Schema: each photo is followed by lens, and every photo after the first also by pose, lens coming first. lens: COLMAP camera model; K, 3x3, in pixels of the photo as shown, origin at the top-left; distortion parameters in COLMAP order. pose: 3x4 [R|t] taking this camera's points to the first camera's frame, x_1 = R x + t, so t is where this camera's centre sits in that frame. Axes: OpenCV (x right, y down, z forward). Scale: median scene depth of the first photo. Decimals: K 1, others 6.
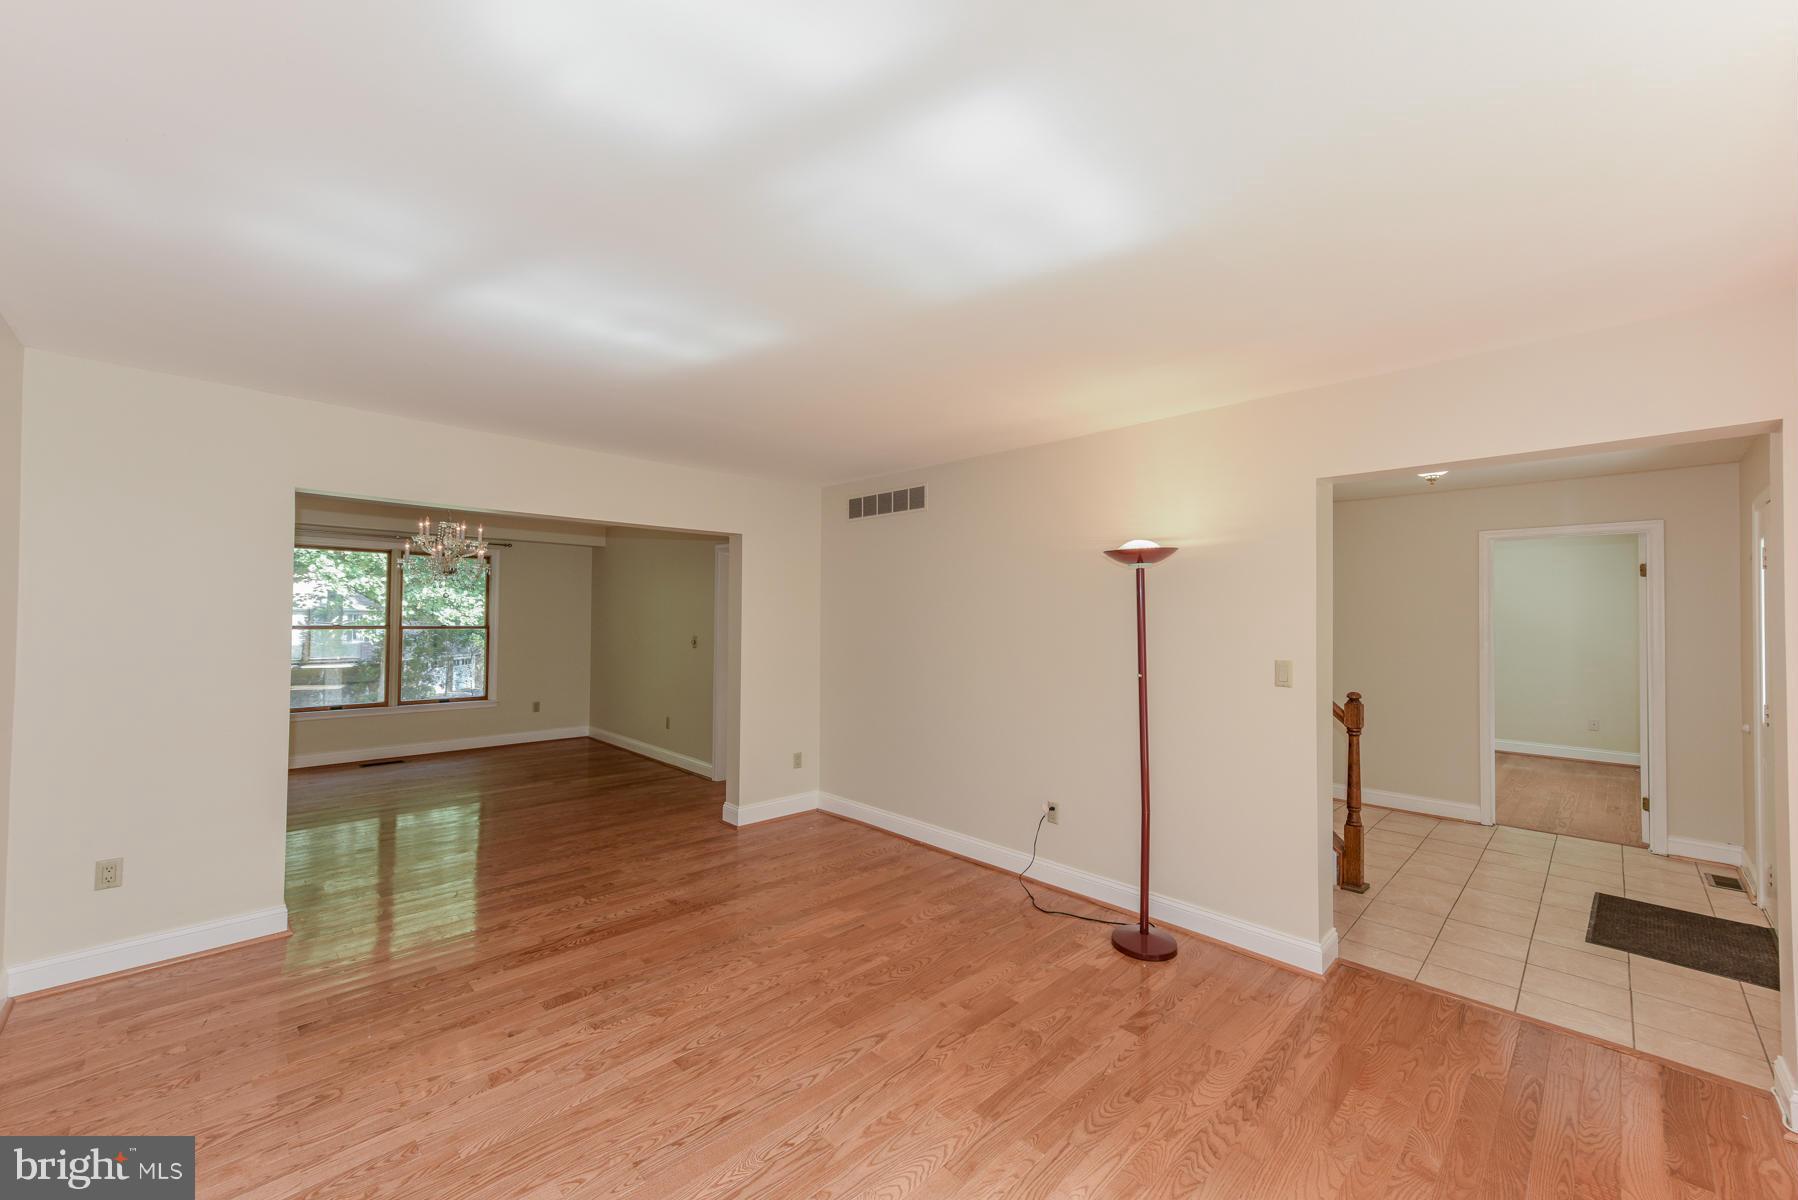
lens RADIAL K [[704.9, 0, 916.3], [0, 704.9, 603.3], [0, 0, 1]] dist [0.016938, -0.001033]
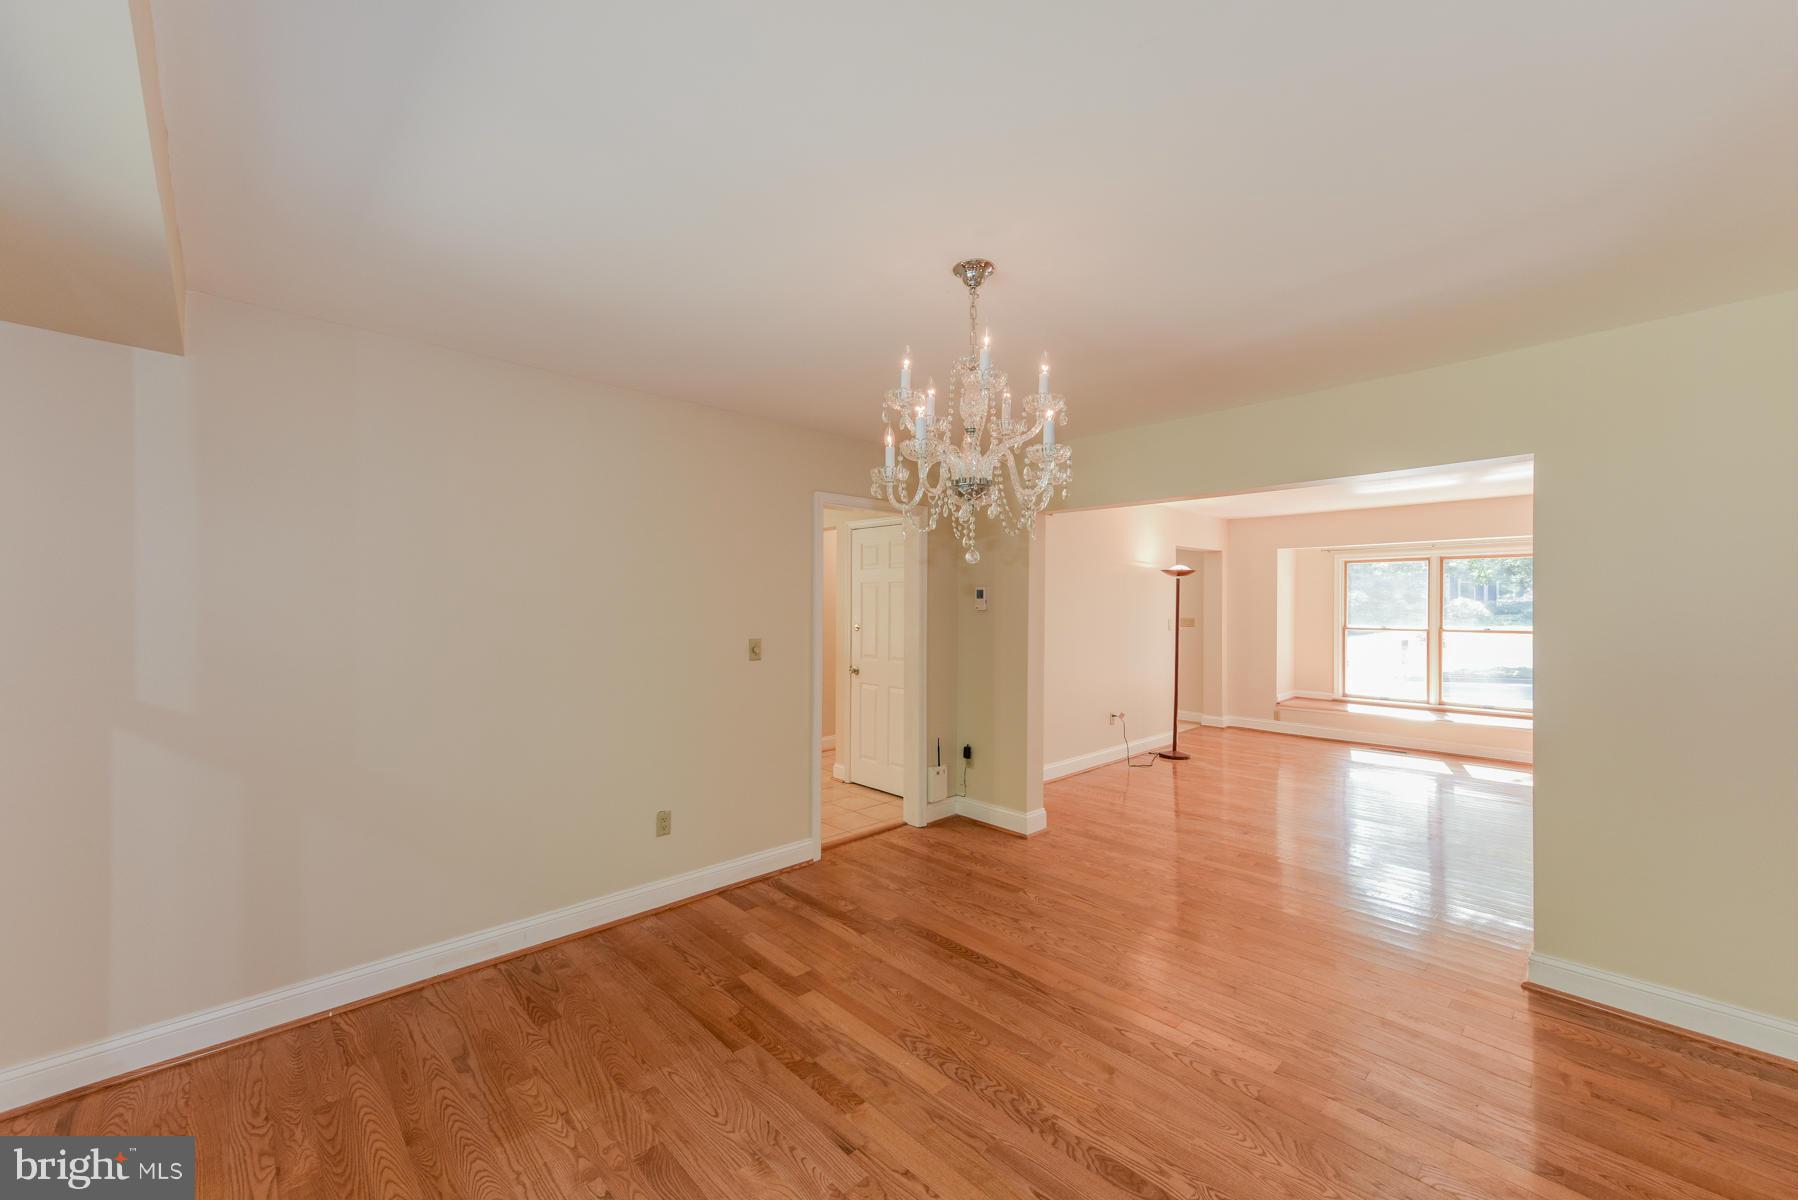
lens RADIAL K [[704.9, 0, 892.8], [0, 704.9, 602.2], [0, 0, 1]] dist [0.016938, -0.001033]
pose [[0.019979, -0.005029, 0.999788, -1.788589], [-0.017798, 0.999827, 0.005385, 0.024982], [-0.999642, -0.017901, 0.019886, 1.793396]]
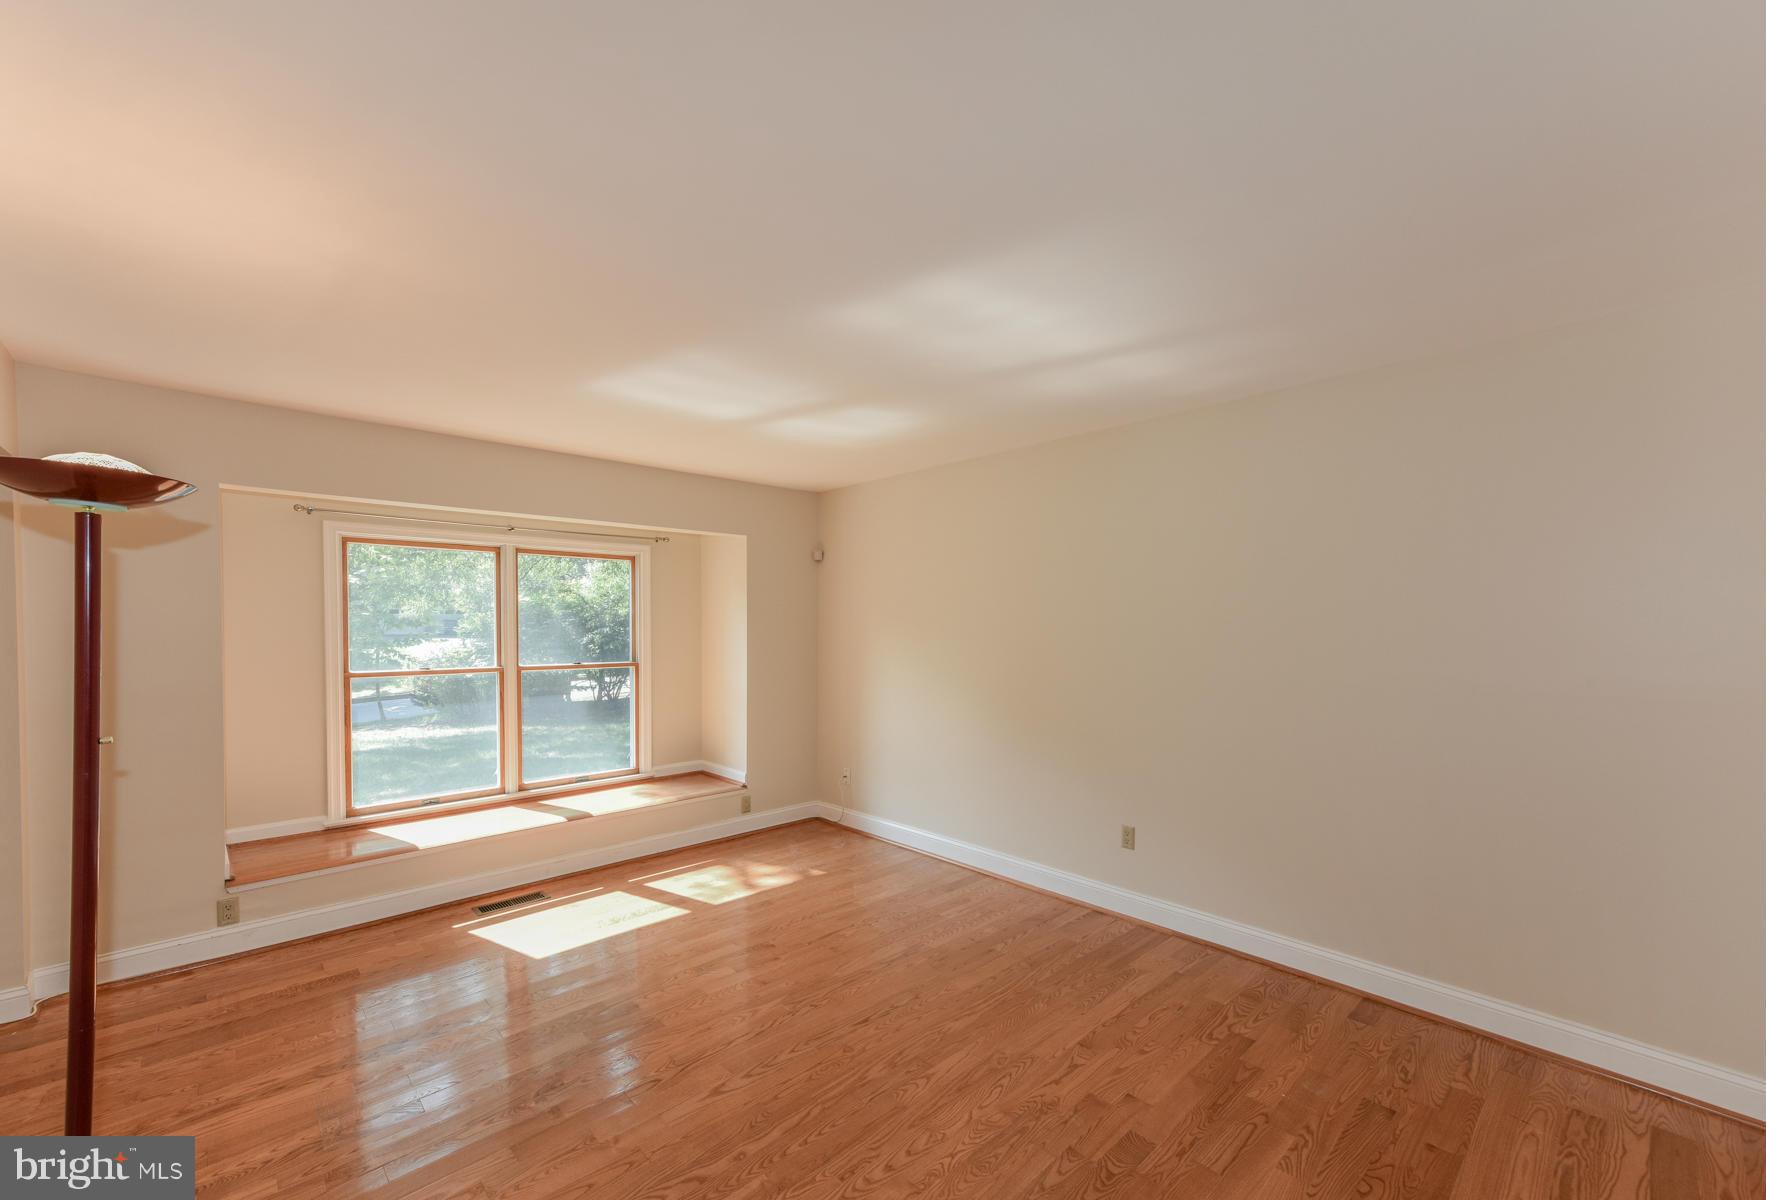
lens RADIAL K [[707.7, 0, 907.2], [0, 707.7, 643.6], [0, 0, 1]] dist [0.008008, -0.000109]
pose [[-0.999879, -0.011451, 0.010539, -0.225483], [-0.011372, 0.999907, 0.007465, 0.026530], [-0.010623, 0.007345, -0.999917, 1.453591]]
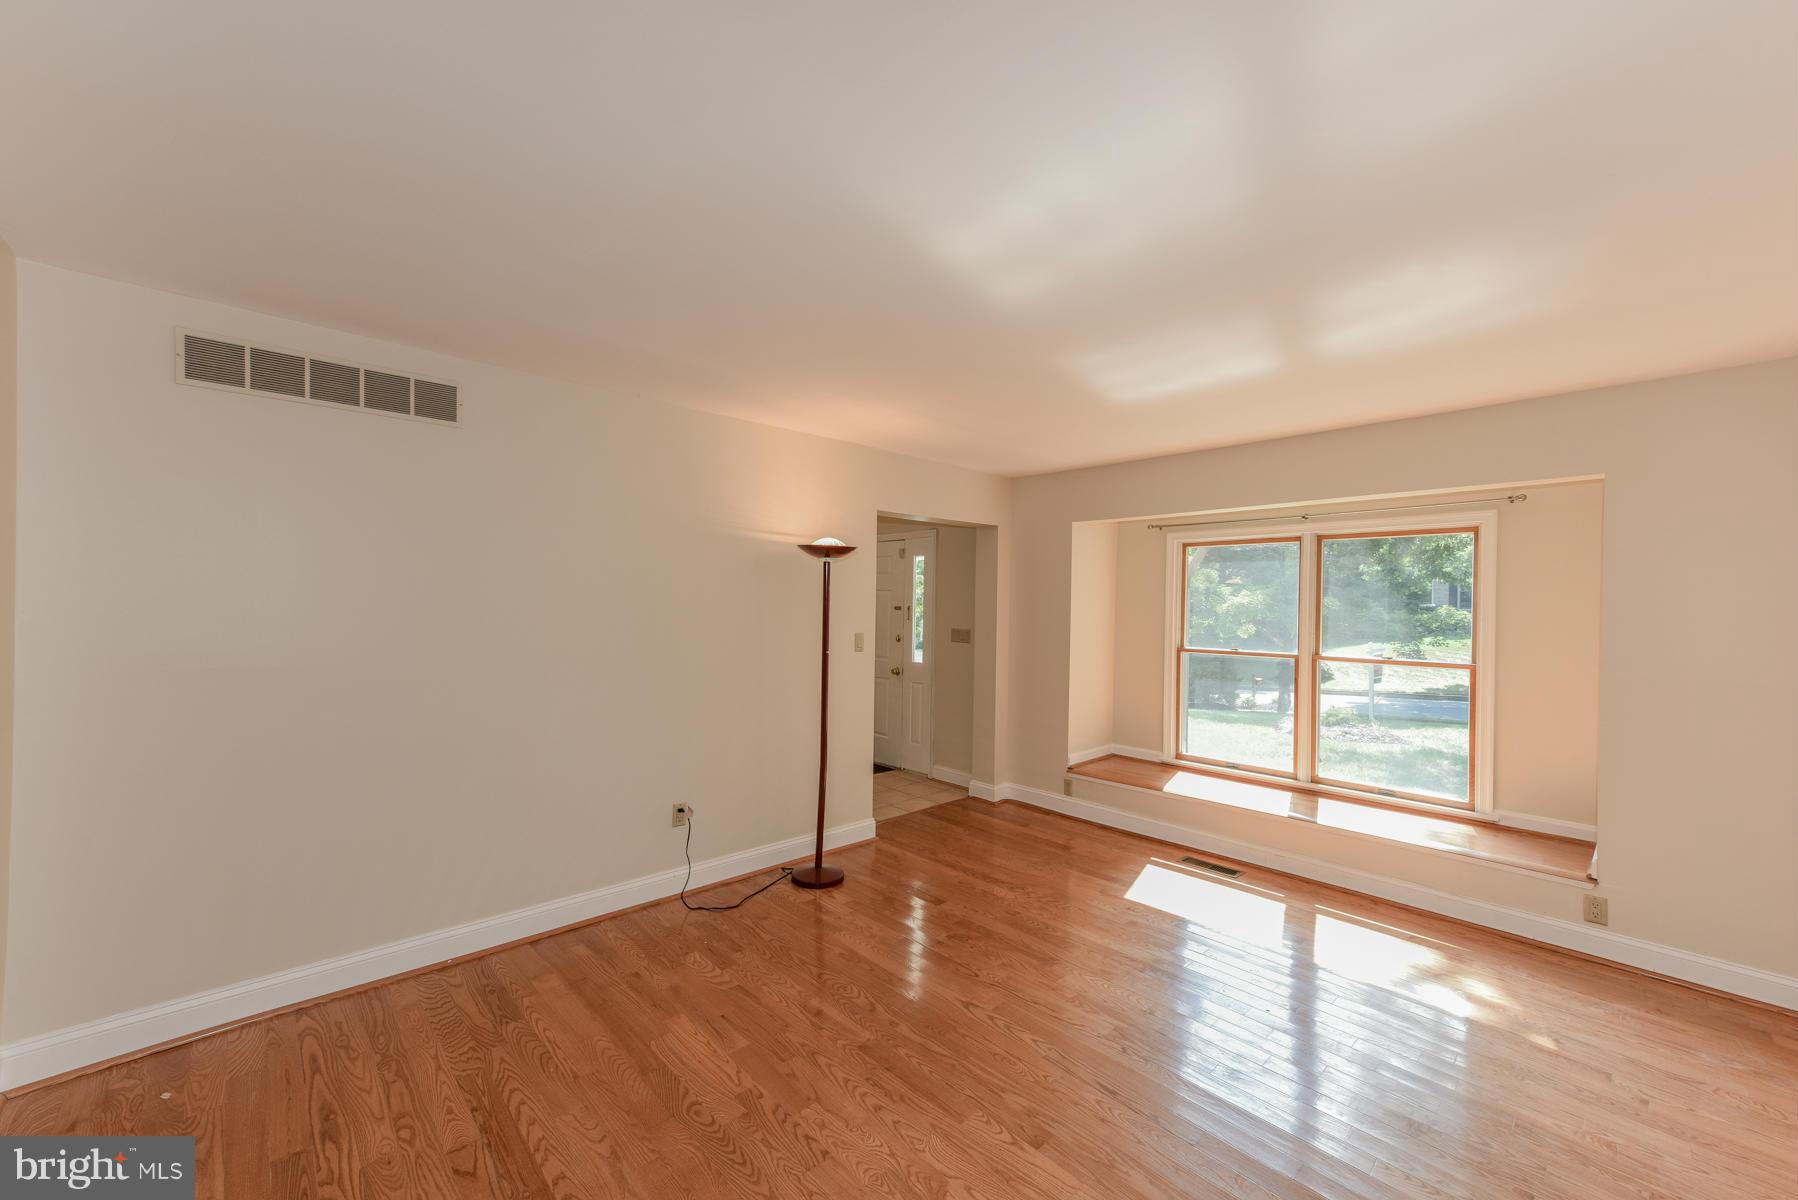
lens RADIAL K [[704.9, 0, 887.7], [0, 704.9, 605.8], [0, 0, 1]] dist [0.016938, -0.001033]
pose [[0.036297, -0.012922, 0.999257, -0.848074], [-0.034543, 0.999303, 0.014177, 0.003924], [-0.998744, -0.035032, 0.035826, 0.847143]]
